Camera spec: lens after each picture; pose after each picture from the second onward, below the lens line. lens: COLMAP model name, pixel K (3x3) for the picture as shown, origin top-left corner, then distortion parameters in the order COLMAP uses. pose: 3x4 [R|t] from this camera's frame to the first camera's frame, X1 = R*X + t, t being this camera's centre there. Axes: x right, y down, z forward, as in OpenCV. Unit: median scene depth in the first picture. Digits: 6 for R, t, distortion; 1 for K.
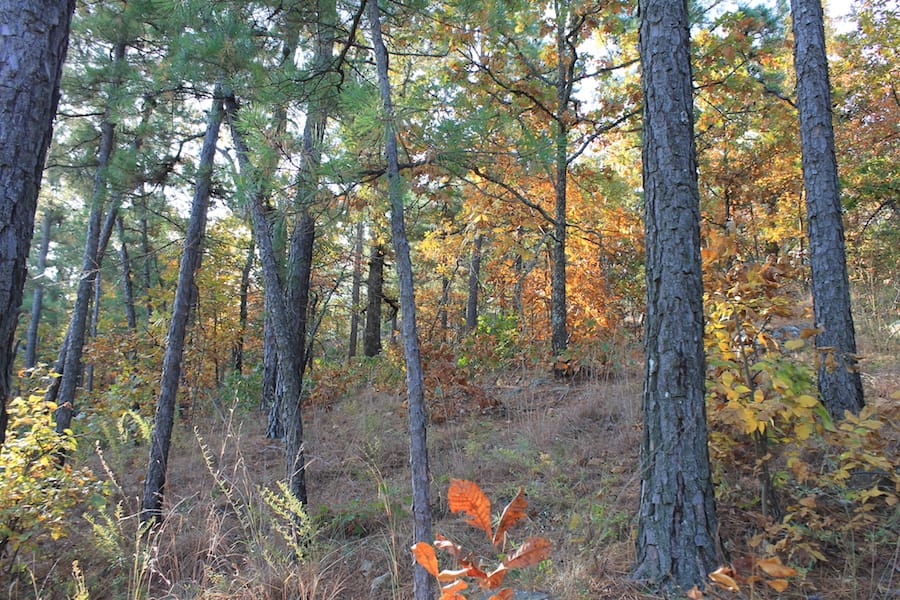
lens RADIAL K [[761.1, 0, 455.7], [0, 761.1, 303.6], [0, 0, 1]] dist [-0.179099, 0.167476]
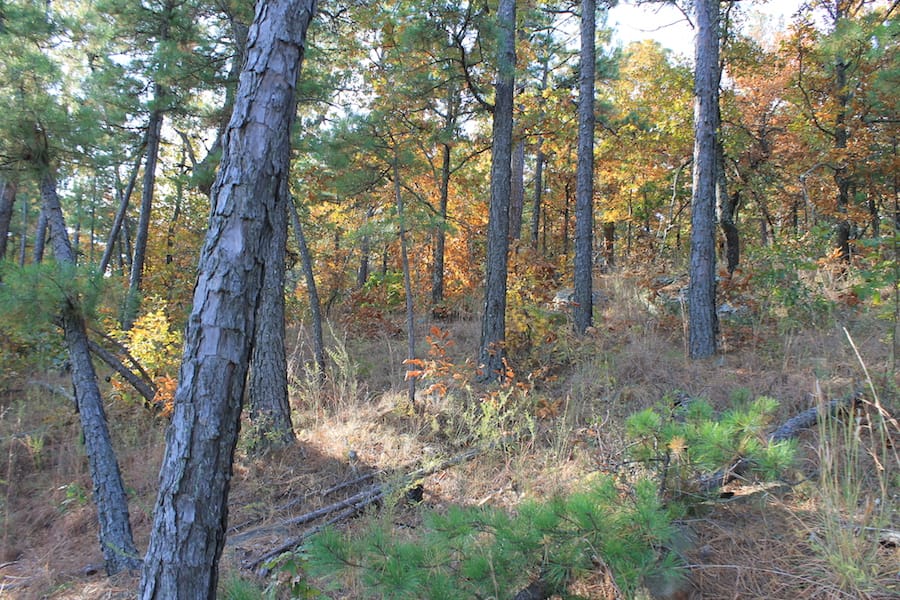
lens RADIAL K [[761.1, 0, 455.7], [0, 761.1, 303.6], [0, 0, 1]] dist [-0.179099, 0.167476]
pose [[0.982731, 0.043452, 0.179866, -0.187942], [-0.054806, 0.996774, 0.058640, -0.042481], [-0.176738, -0.067485, 0.981942, -0.928119]]
